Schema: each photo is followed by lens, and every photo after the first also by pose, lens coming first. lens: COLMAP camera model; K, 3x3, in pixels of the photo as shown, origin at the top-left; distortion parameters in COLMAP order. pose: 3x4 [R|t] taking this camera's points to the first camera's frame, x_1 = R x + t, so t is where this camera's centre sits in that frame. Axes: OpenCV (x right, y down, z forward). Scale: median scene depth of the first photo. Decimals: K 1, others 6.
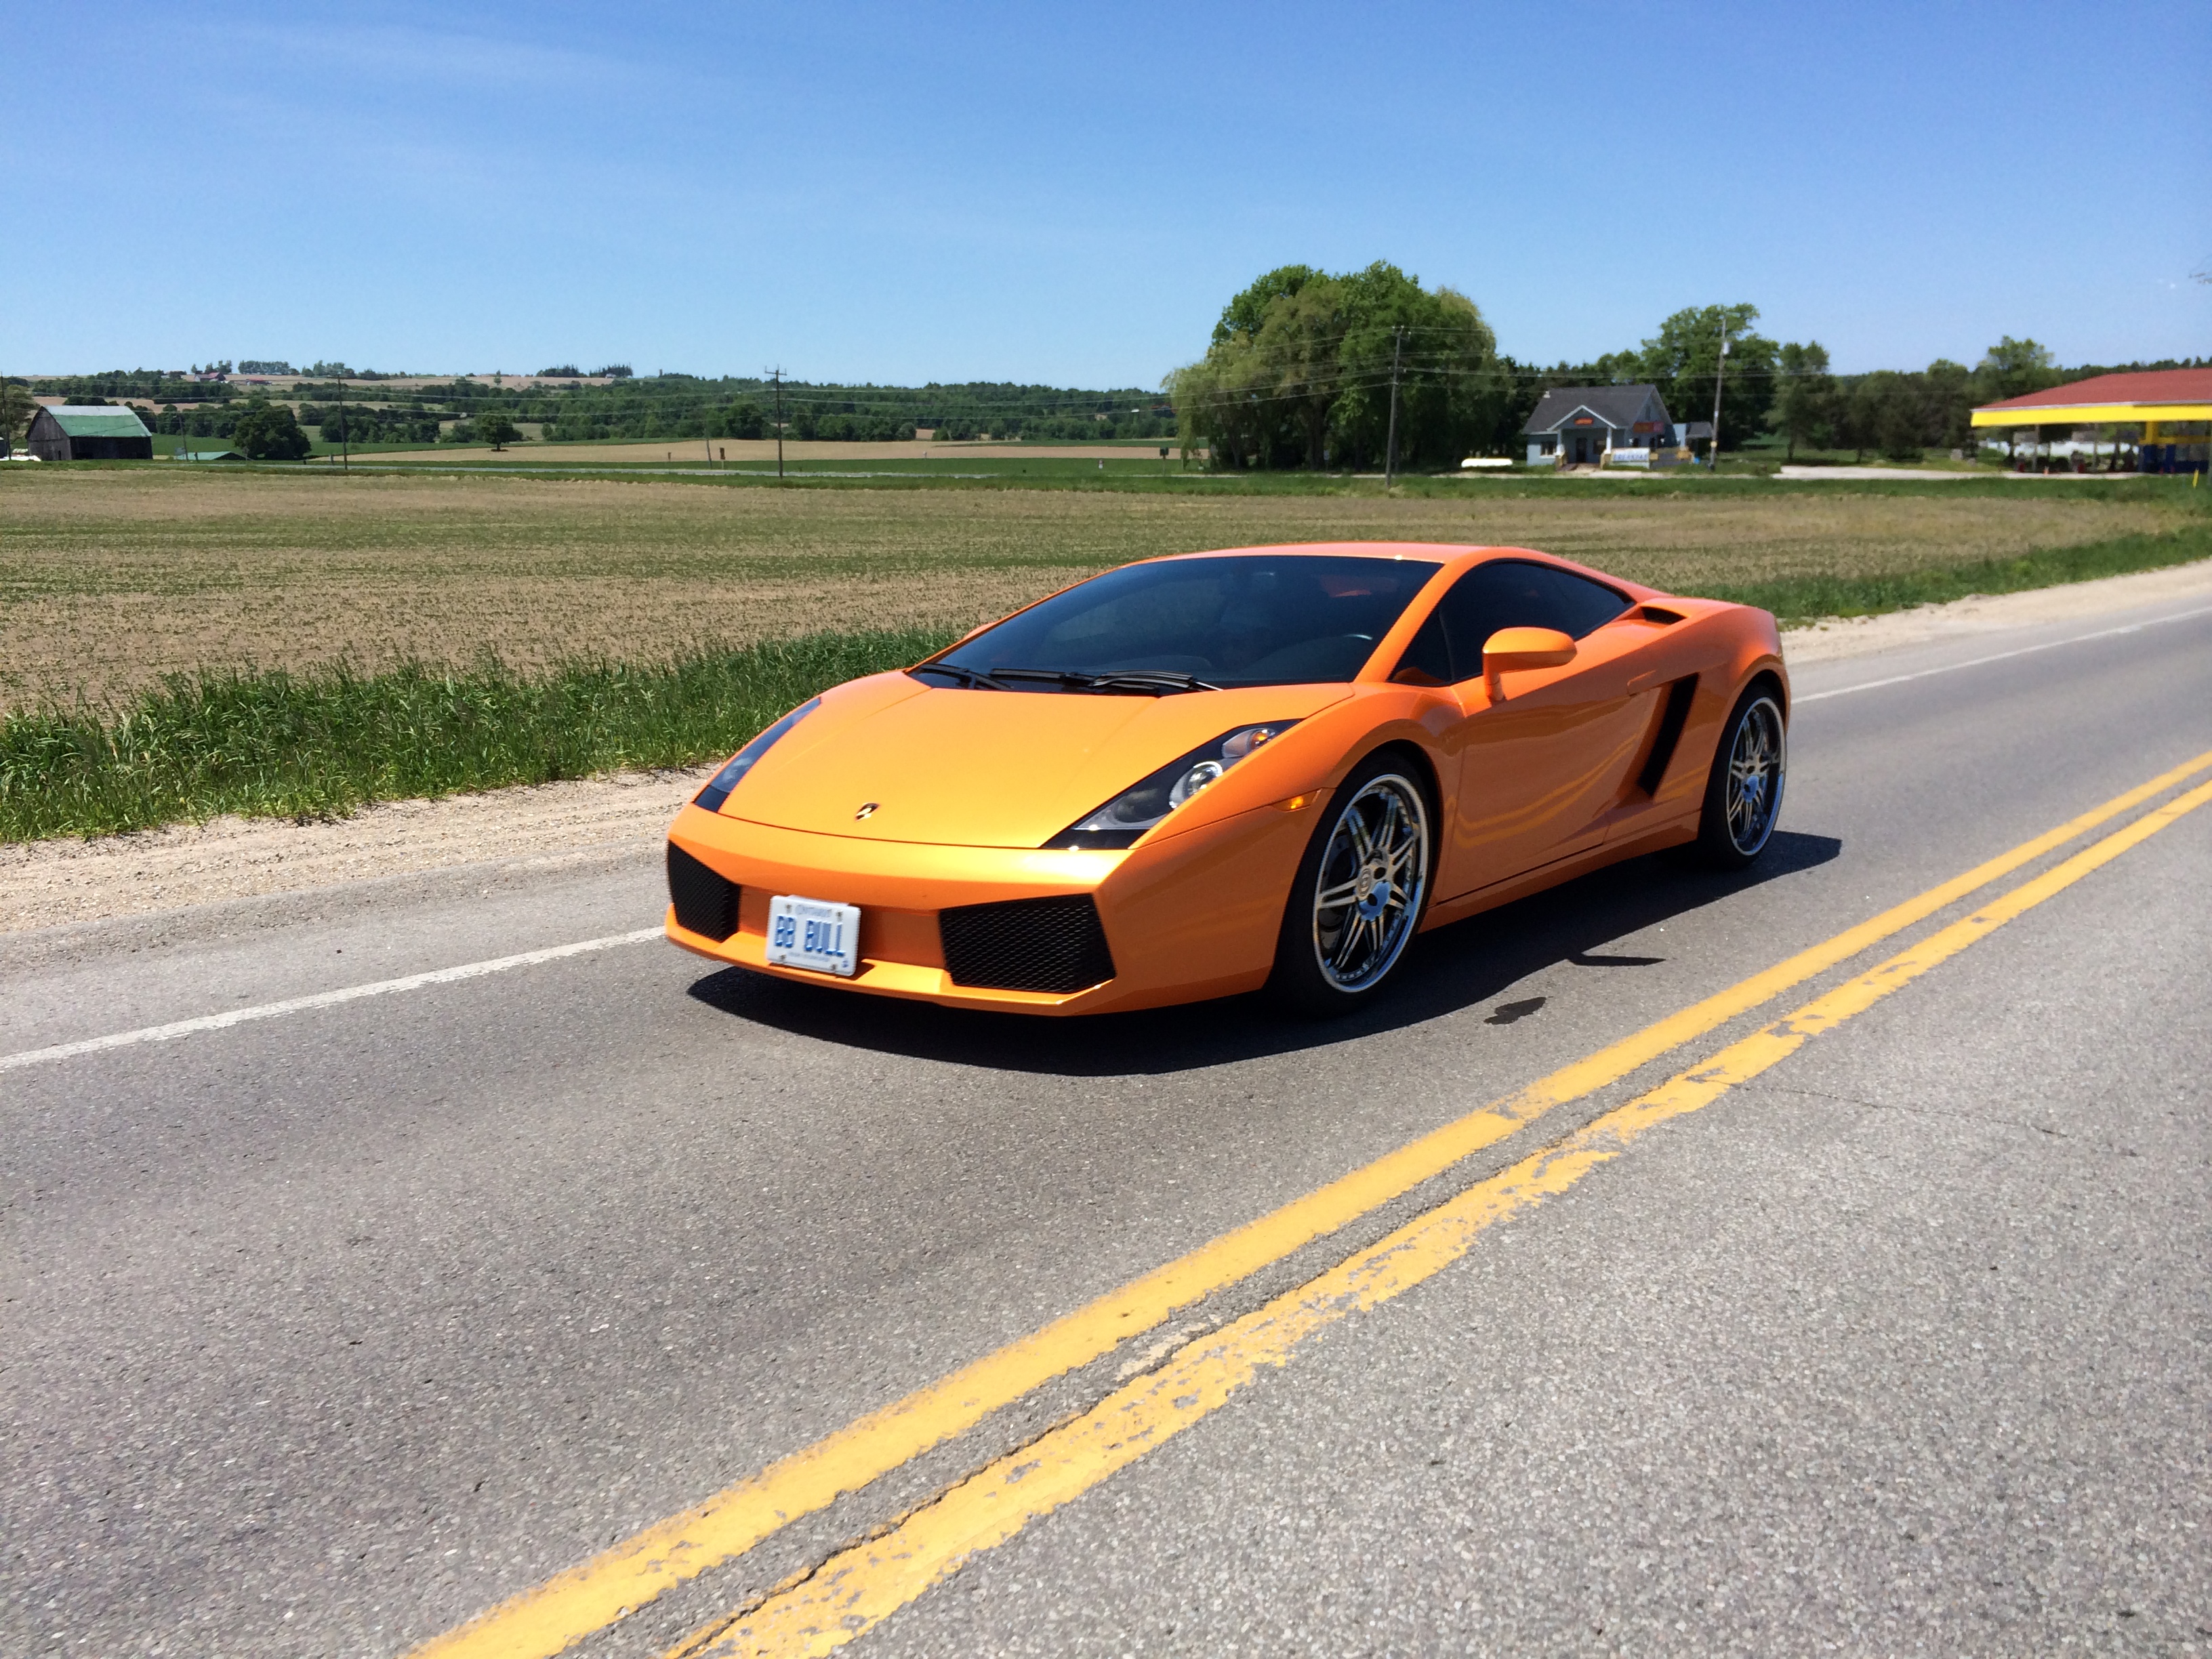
lens RADIAL K [[1973.2, 0, 1106.2], [0, 1973.2, 734.3], [0, 0, 1]] dist [0.076120, -0.144811]
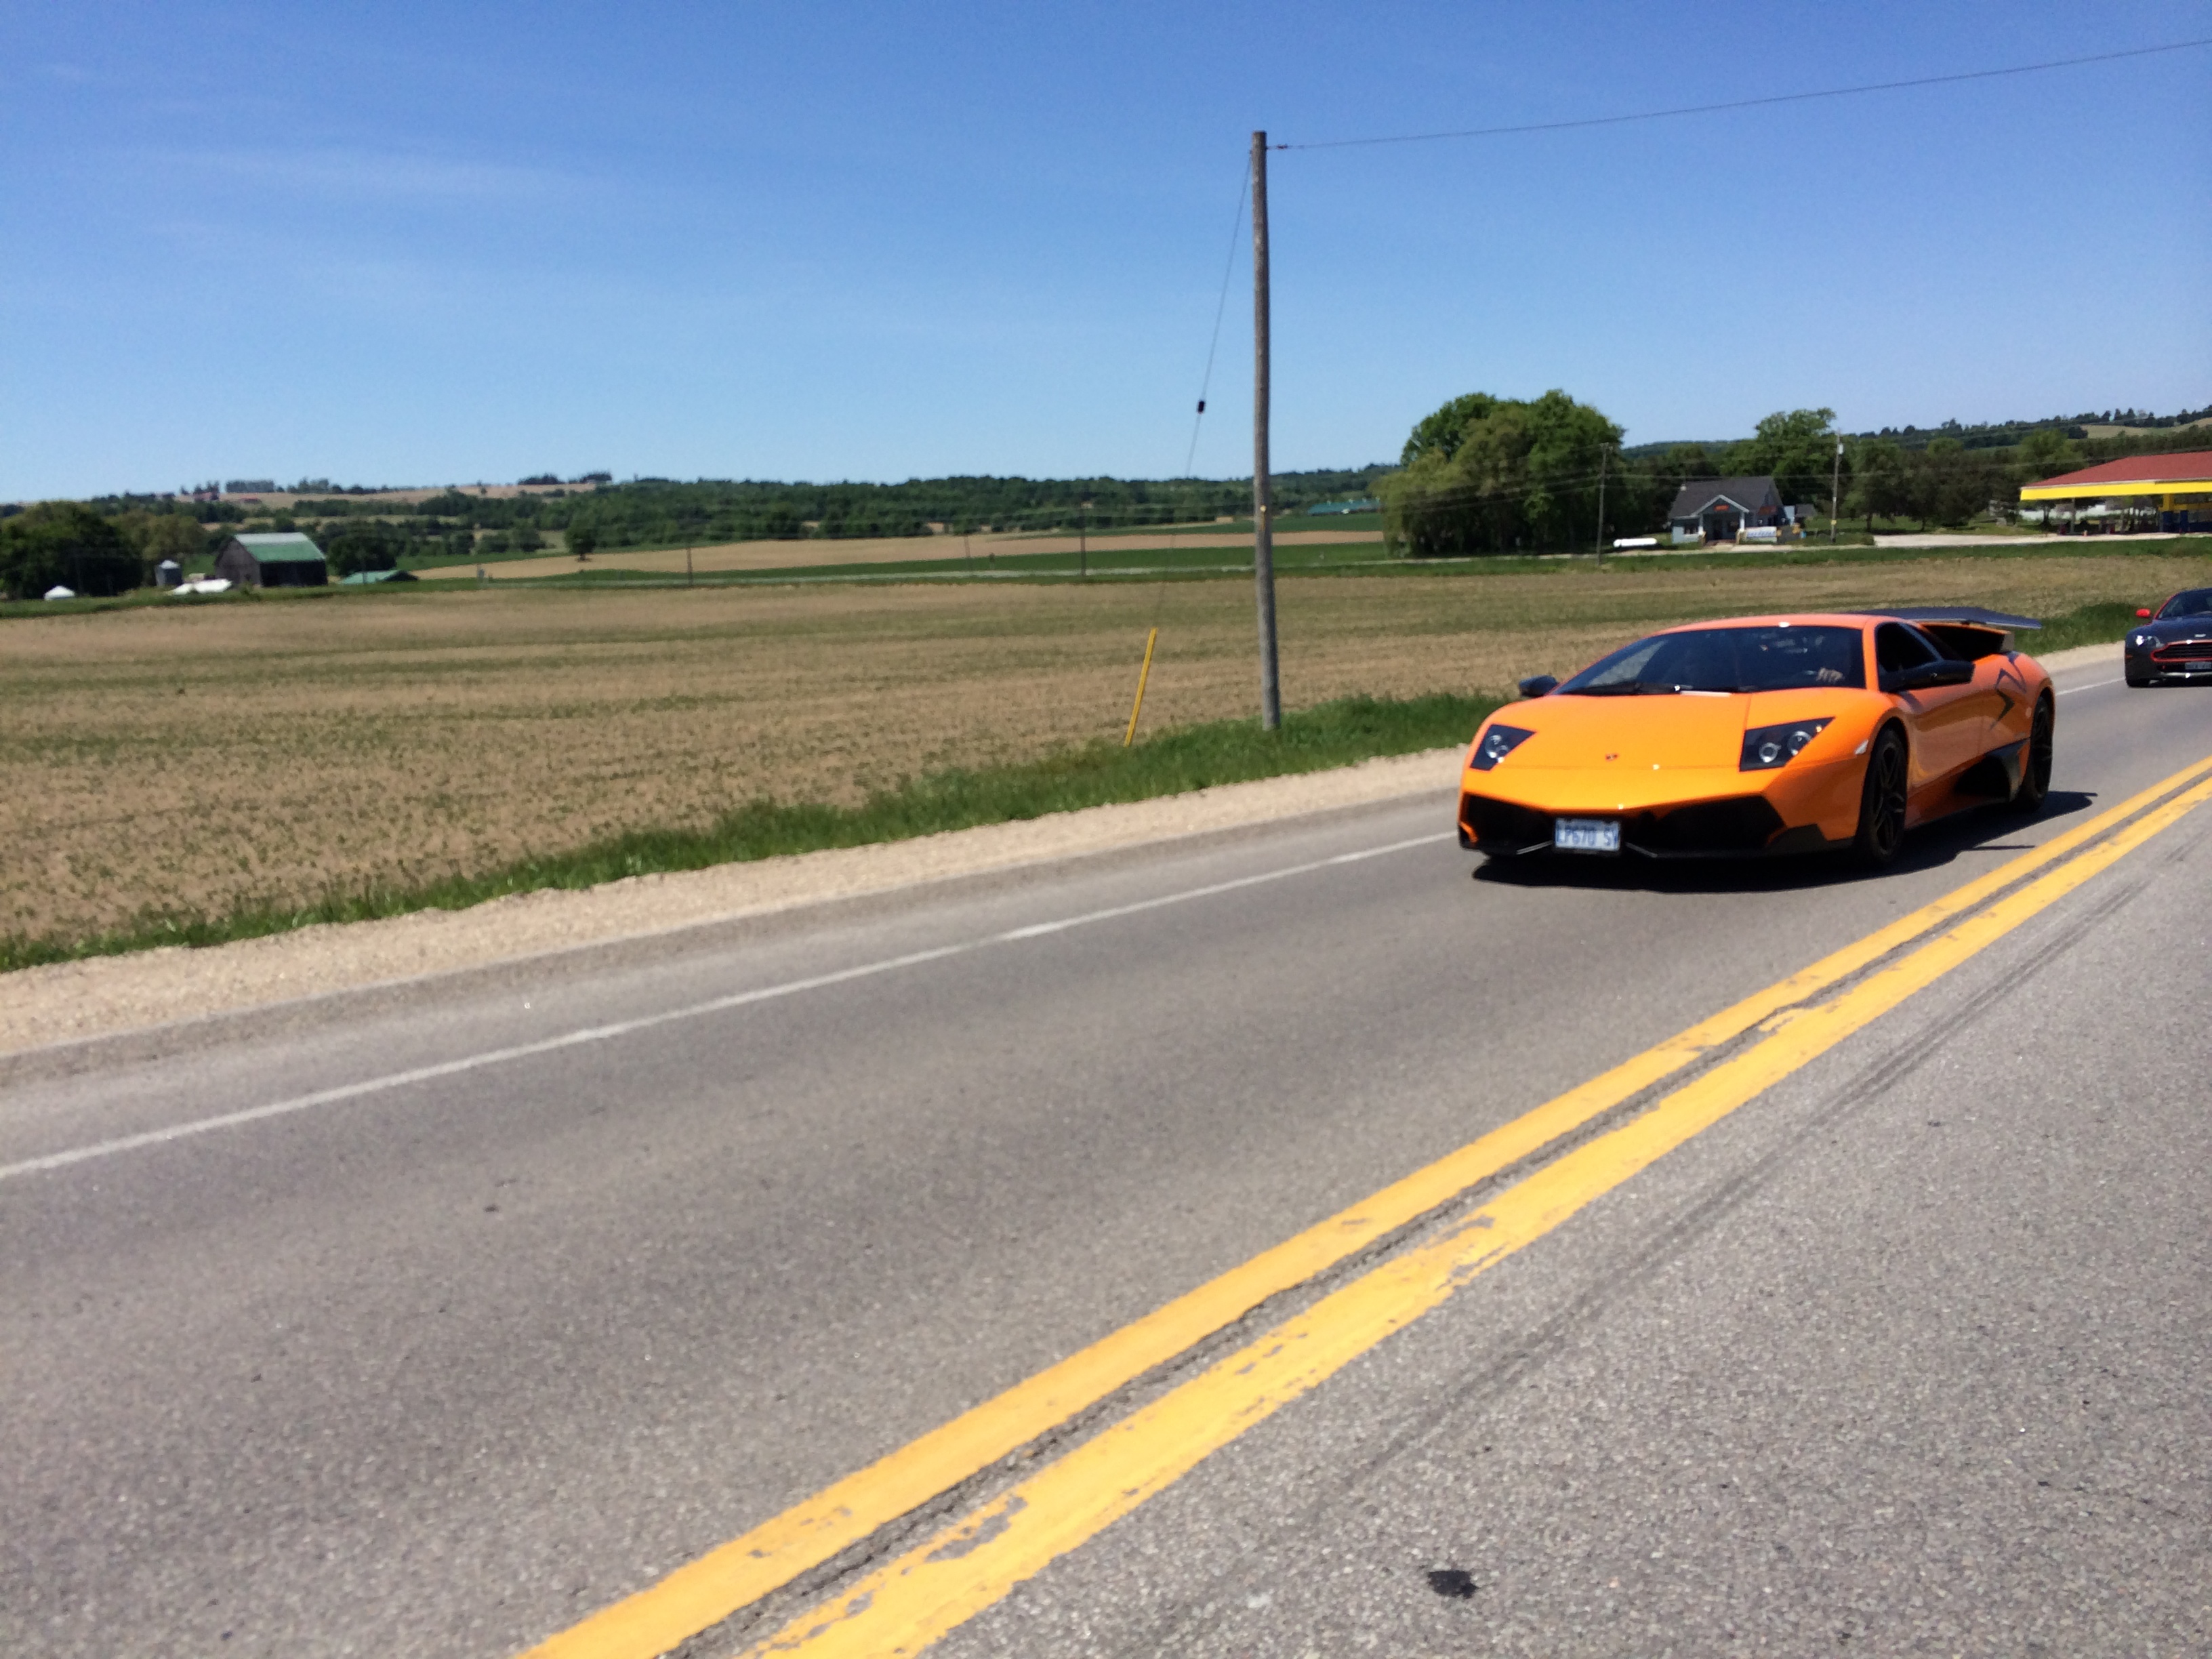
lens RADIAL K [[1947.8, 0, 1106.3], [0, 1947.8, 775.7], [0, 0, 1]] dist [0.078817, -0.133521]
pose [[0.998859, -0.040571, 0.025176, -0.175520], [0.041055, 0.998976, -0.018988, 0.020815], [-0.024380, 0.020000, 0.999503, -0.229272]]
